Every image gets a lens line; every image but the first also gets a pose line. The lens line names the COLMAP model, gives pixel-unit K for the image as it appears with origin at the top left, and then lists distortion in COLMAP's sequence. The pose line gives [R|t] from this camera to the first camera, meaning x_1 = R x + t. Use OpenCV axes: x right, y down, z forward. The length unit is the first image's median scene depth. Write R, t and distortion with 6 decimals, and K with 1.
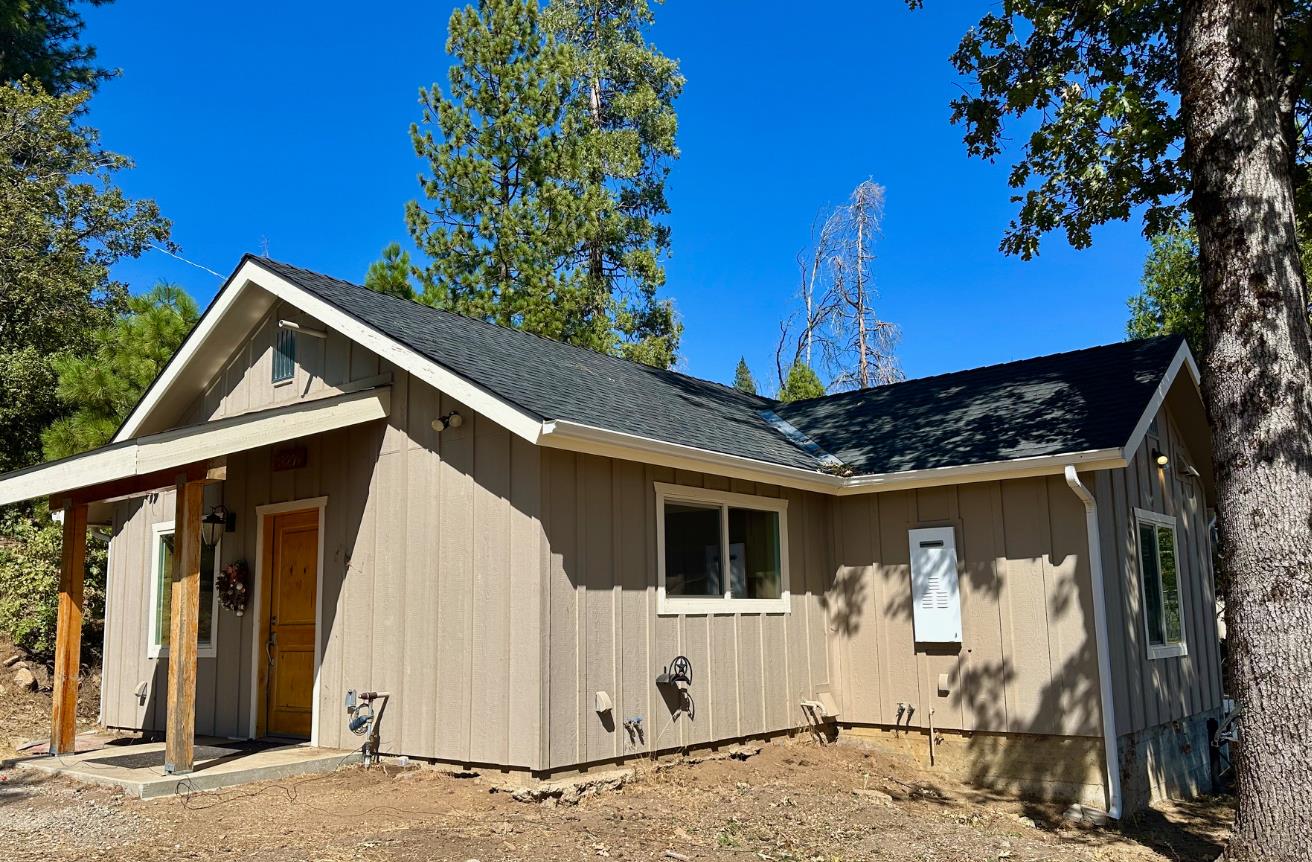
lens RADIAL K [[1038.3, 0, 649.3], [0, 1038.3, 477.2], [0, 0, 1]] dist [0.265173, -0.499233]
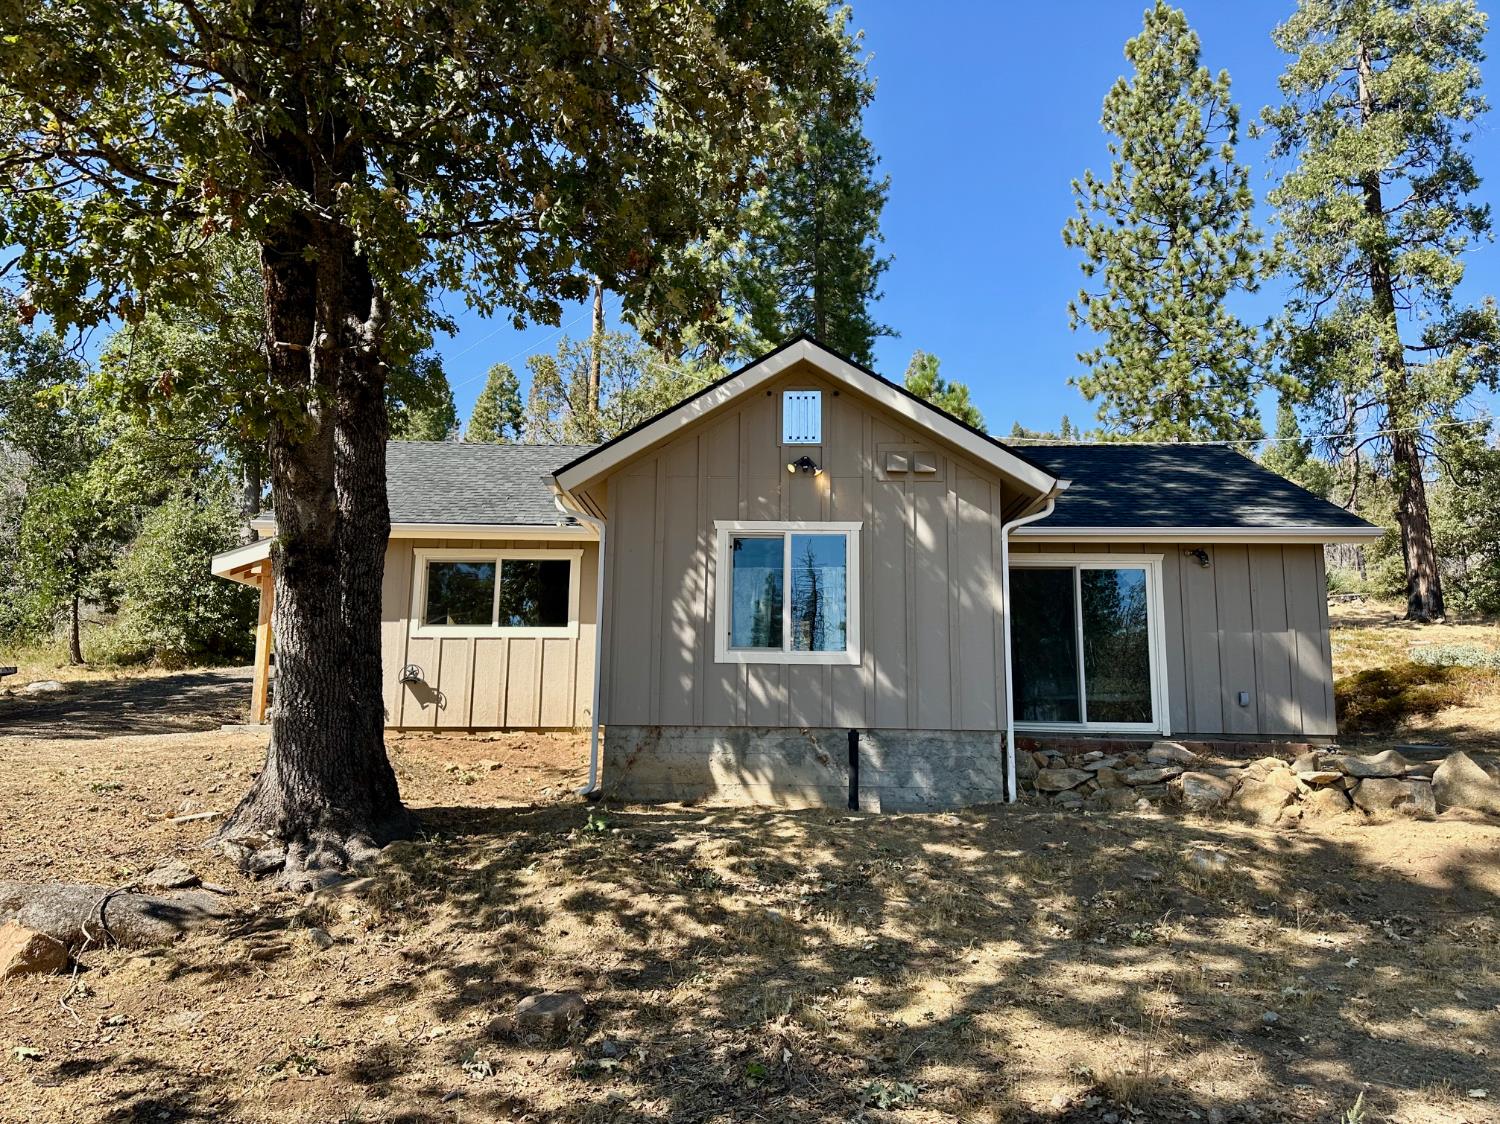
lens RADIAL K [[1040.2, 0, 750.0], [0, 1040.2, 562.0], [0, 0, 1]] dist [0.067968, -0.002239]
pose [[0.652365, -0.101770, -0.751041, 1.224944], [0.085631, 0.994496, -0.060379, 0.132033], [0.753052, -0.024923, 0.657489, 0.331048]]
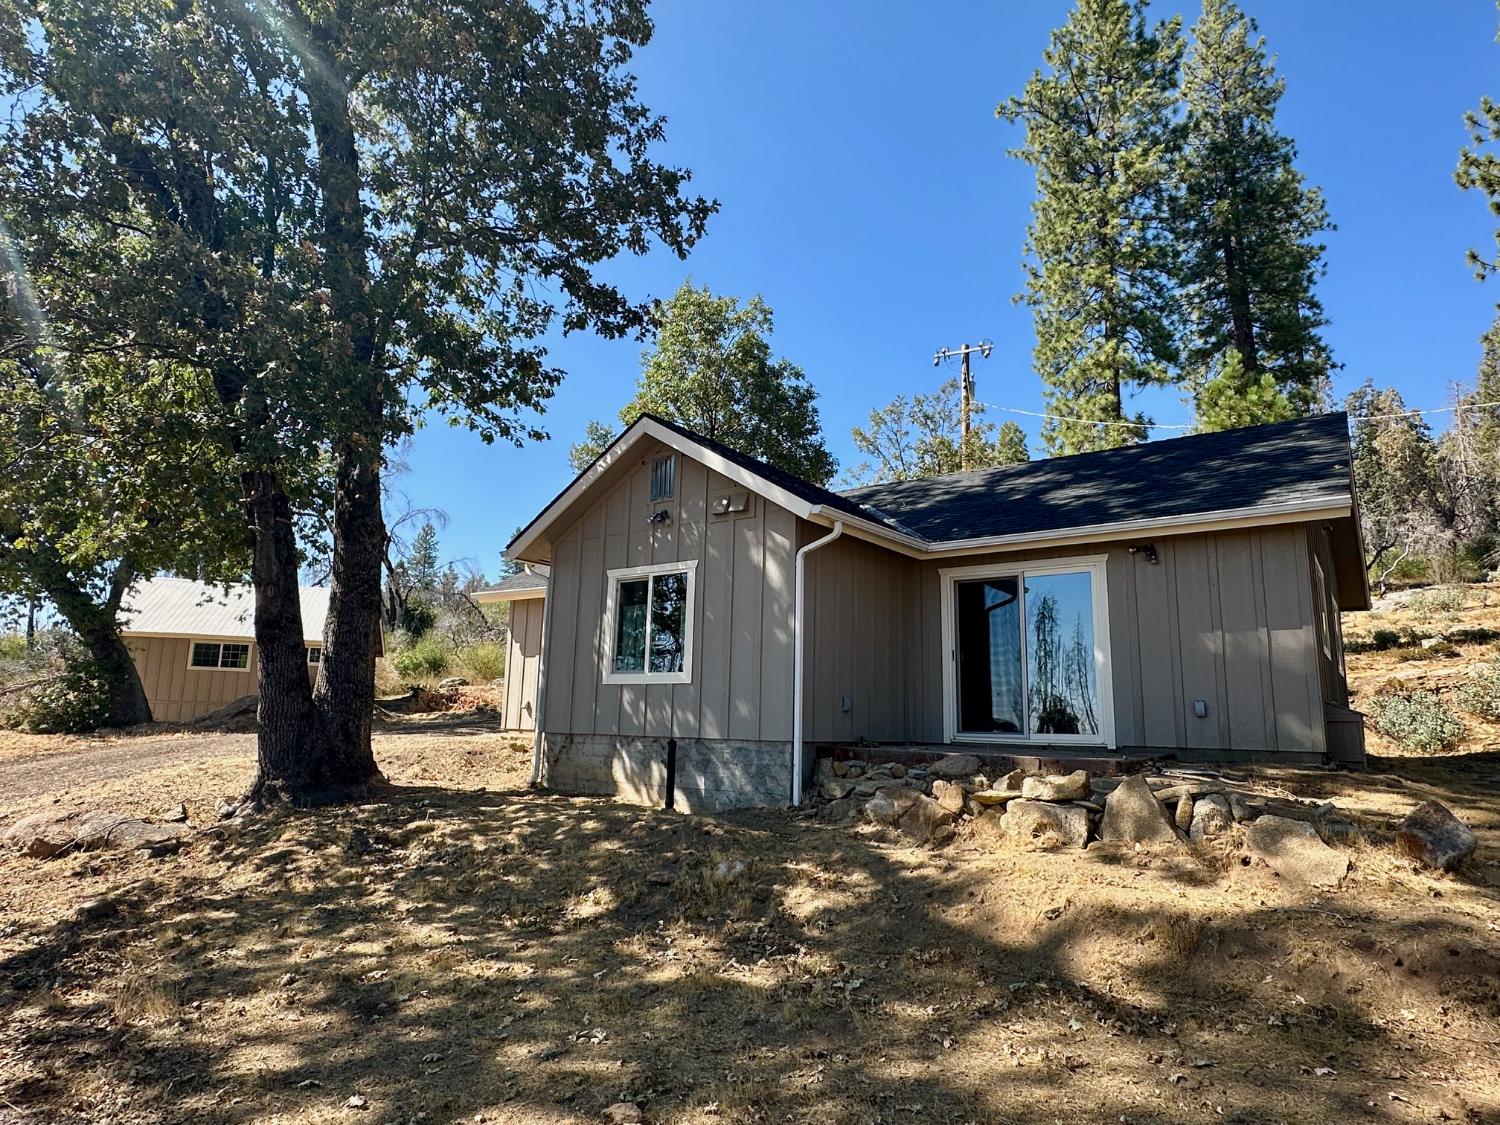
lens RADIAL K [[883.9, 0, 750.8], [0, 883.9, 557.5], [0, 0, 1]] dist [0.002633, -0.000564]
pose [[0.103866, -0.174052, -0.979244, 1.527971], [0.113441, 0.980217, -0.162192, 0.208429], [0.988101, -0.094240, 0.121556, 1.018404]]
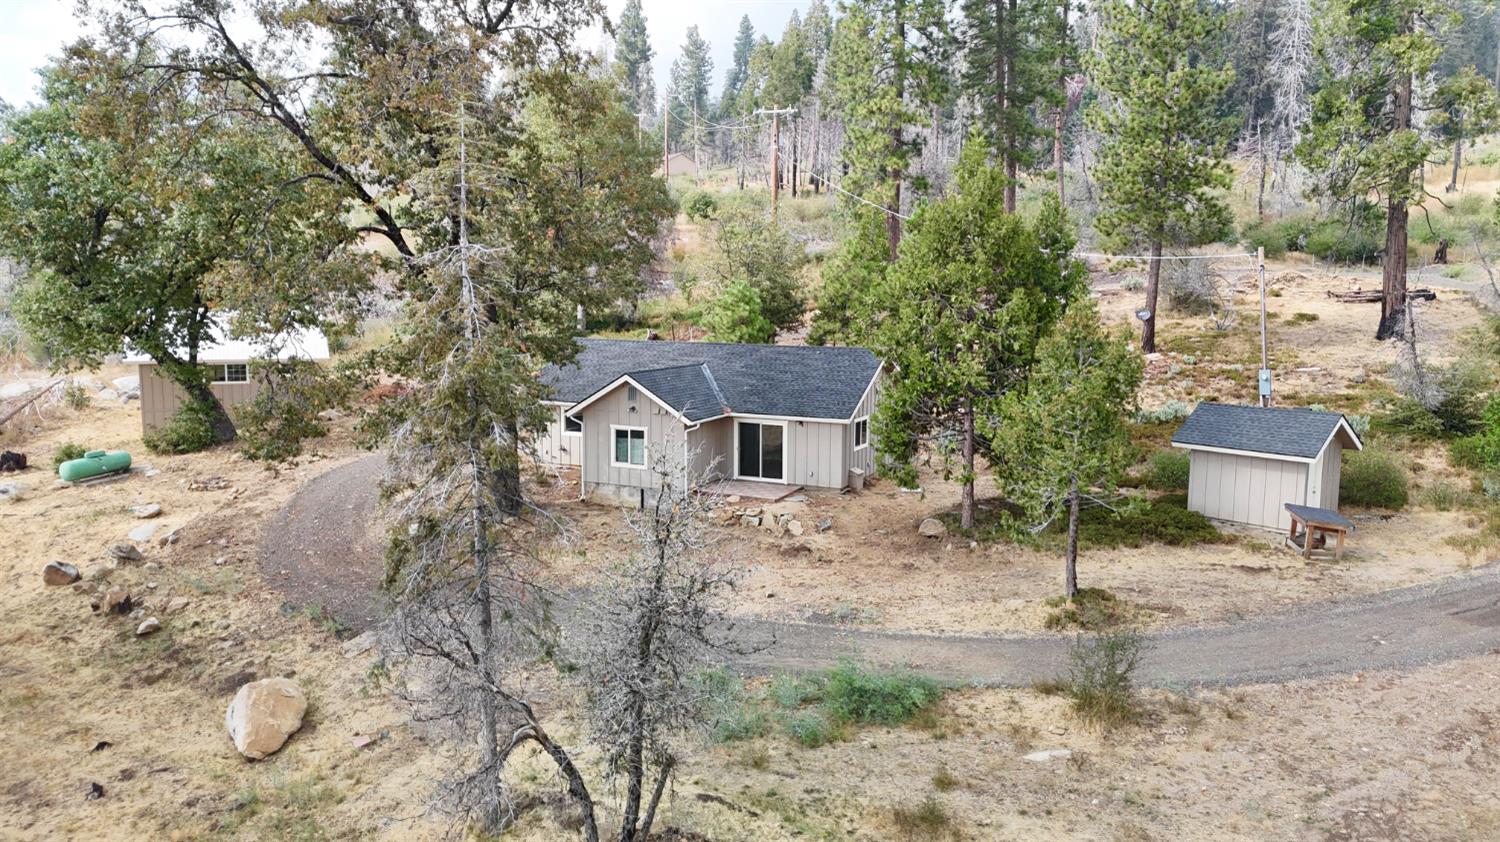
lens RADIAL K [[1093.7, 0, 750.0], [0, 1093.7, 421.0], [0, 0, 1]] dist [0.171816, -0.327955]
pose [[0.281945, 0.132176, -0.950282, 3.987310], [0.125312, 0.976907, 0.173059, -0.547489], [0.951212, -0.167875, 0.258871, 0.482378]]
